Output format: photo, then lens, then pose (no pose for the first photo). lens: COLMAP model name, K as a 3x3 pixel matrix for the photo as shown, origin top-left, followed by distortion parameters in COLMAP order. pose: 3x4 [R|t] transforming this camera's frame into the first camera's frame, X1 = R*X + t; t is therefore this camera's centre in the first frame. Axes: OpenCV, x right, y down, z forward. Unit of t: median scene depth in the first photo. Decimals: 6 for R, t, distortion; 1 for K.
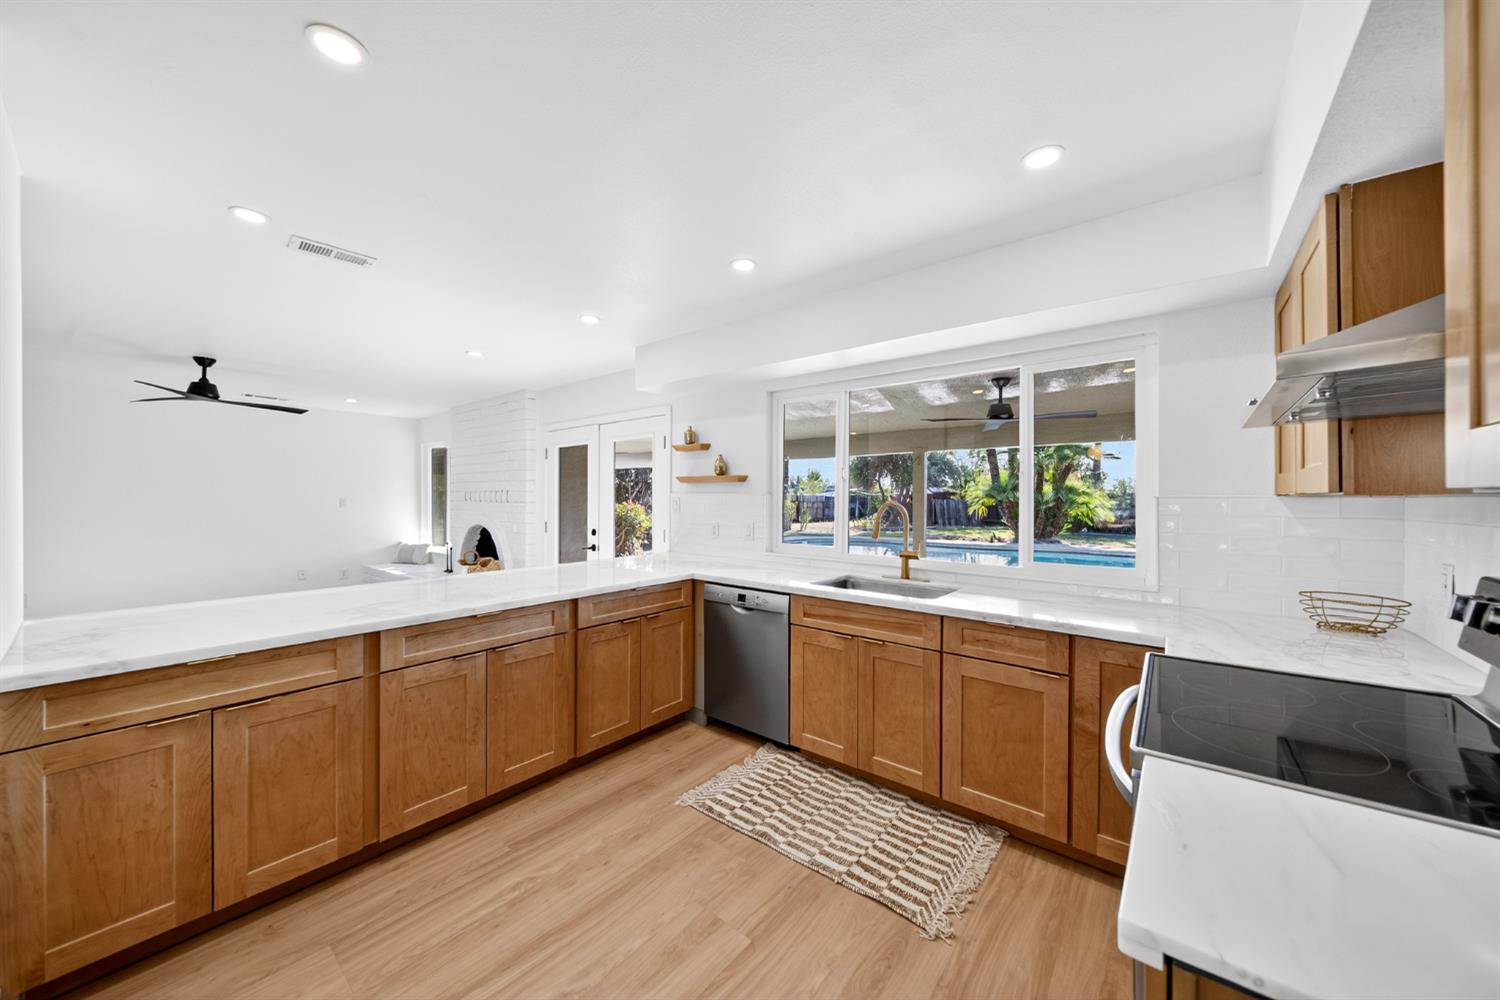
lens RADIAL K [[525.8, 0, 739.0], [0, 525.8, 498.4], [0, 0, 1]] dist [0.002208, -0.000257]
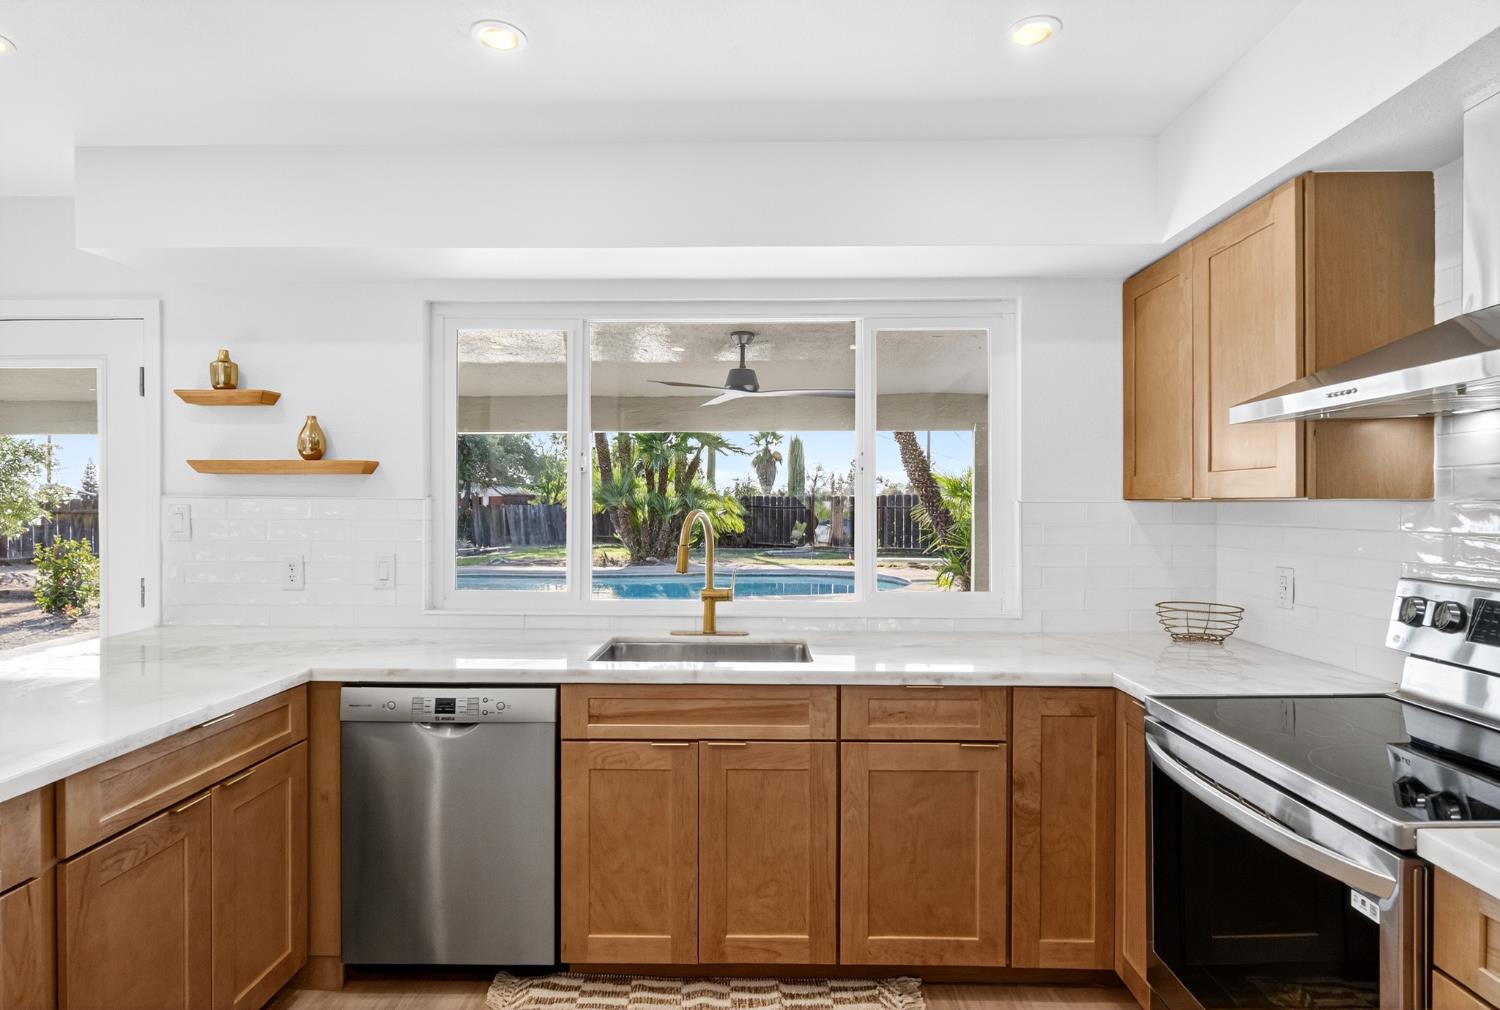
lens RADIAL K [[816.3, 0, 749.1], [0, 816.3, 509.7], [0, 0, 1]] dist [0.005631, 0.000113]
pose [[0.782148, -0.009396, 0.623022, -0.270688], [0.004991, 0.999949, 0.008814, -0.003312], [-0.623073, -0.003784, 0.782154, 0.227681]]
